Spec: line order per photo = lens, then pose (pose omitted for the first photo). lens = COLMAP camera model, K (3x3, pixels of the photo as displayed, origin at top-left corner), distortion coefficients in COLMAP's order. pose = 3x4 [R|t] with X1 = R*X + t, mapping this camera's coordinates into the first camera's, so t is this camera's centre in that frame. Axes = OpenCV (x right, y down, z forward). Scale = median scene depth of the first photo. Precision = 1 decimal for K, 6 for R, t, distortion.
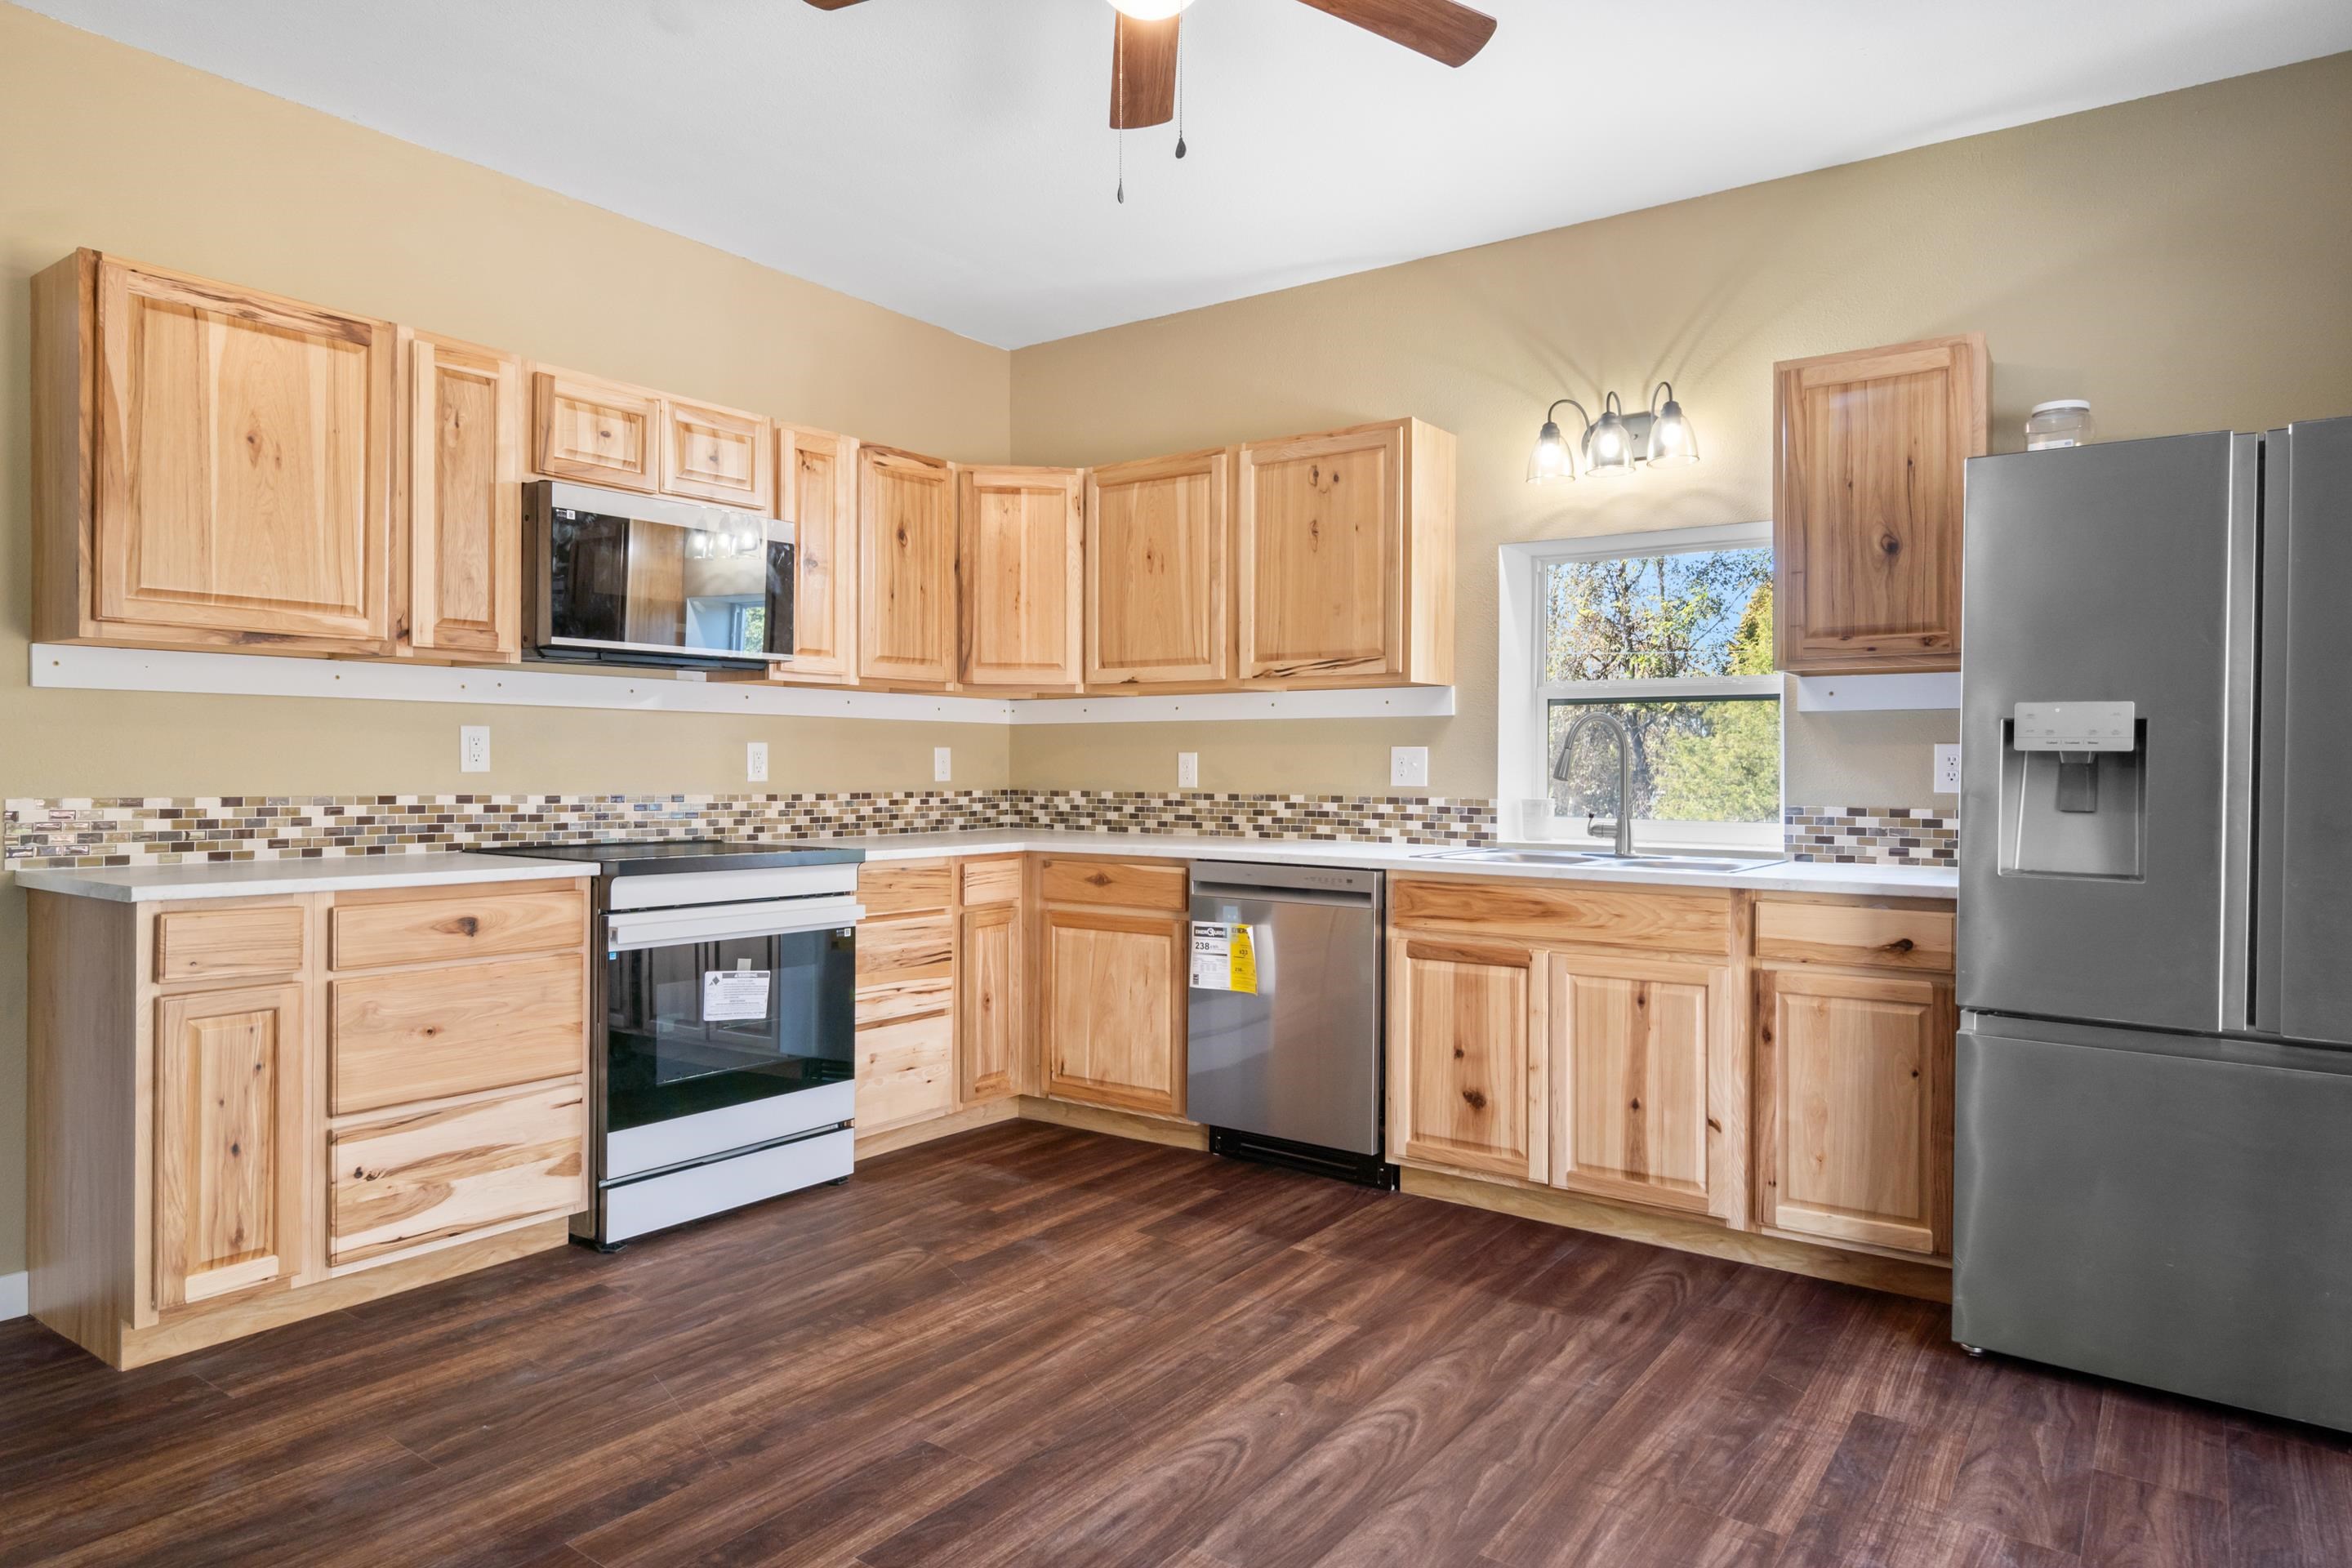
lens RADIAL K [[1419.8, 0, 1150.4], [0, 1419.8, 772.5], [0, 0, 1]] dist [0.007306, -0.012213]
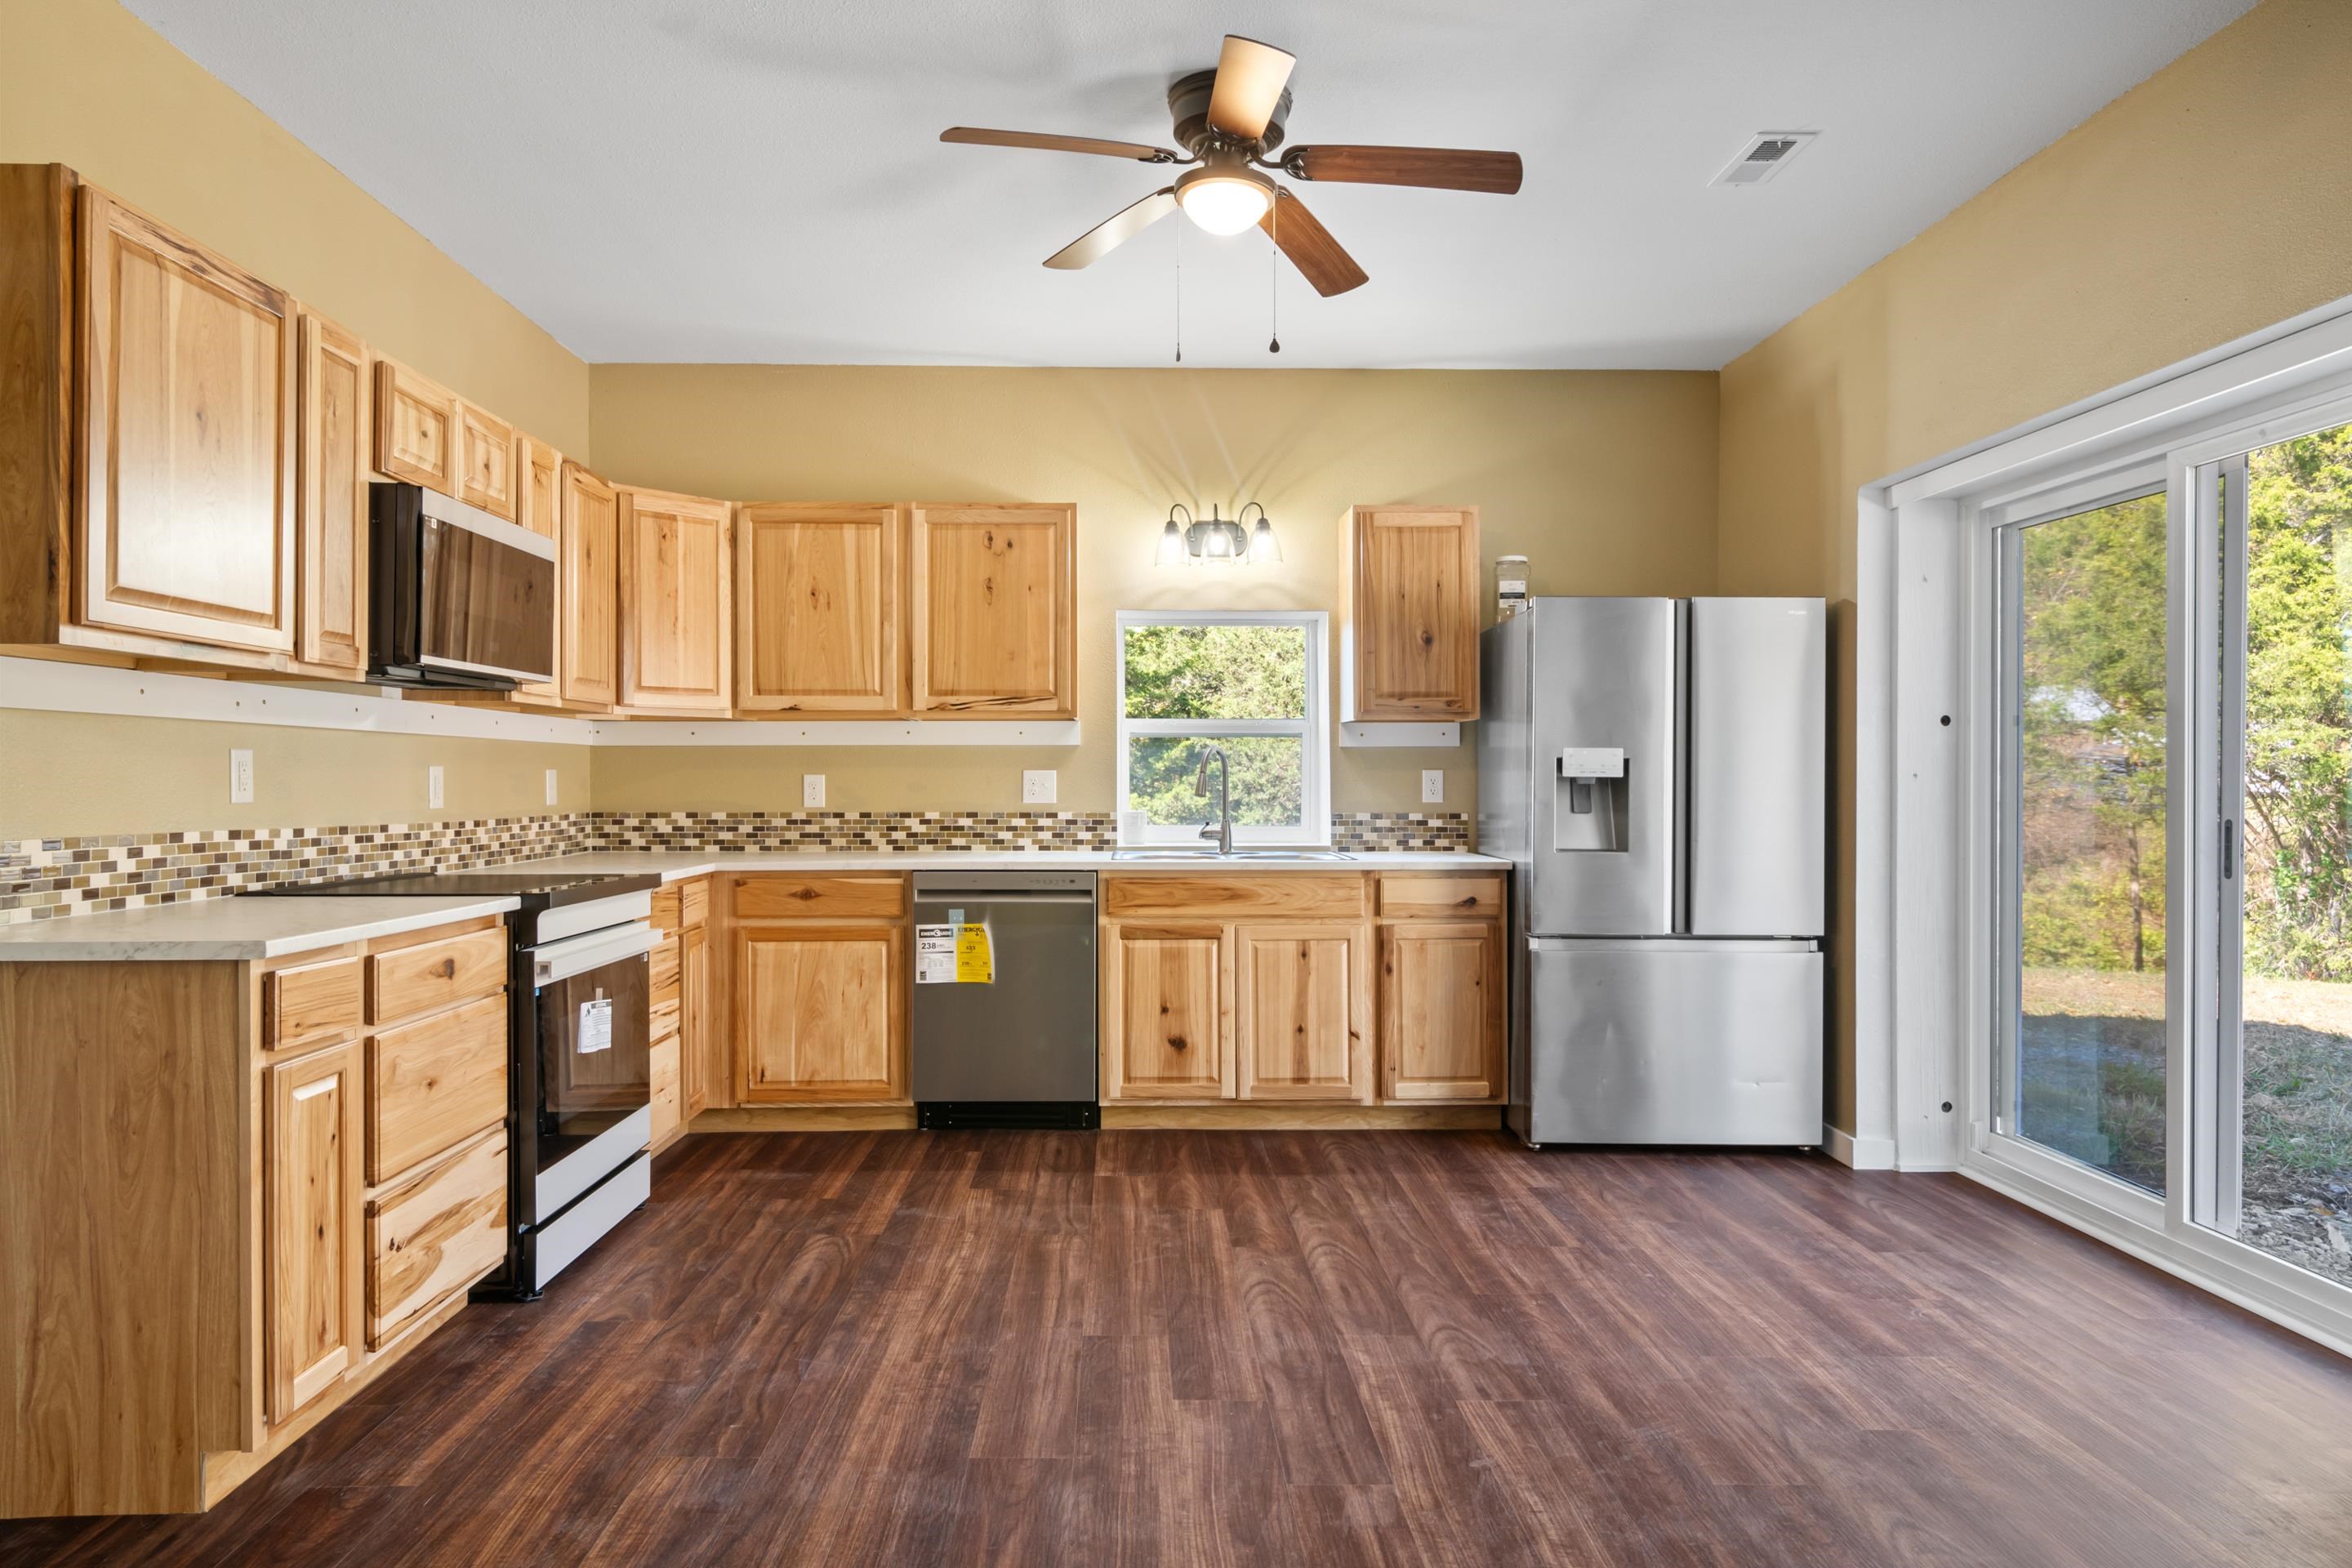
lens RADIAL K [[1419.8, 0, 1152.2], [0, 1419.8, 786.0], [0, 0, 1]] dist [0.007306, -0.012213]
pose [[0.794863, -0.007387, 0.606744, -0.565485], [0.006872, 0.999971, 0.003172, -0.009545], [-0.606750, 0.001649, 0.794891, -0.017119]]
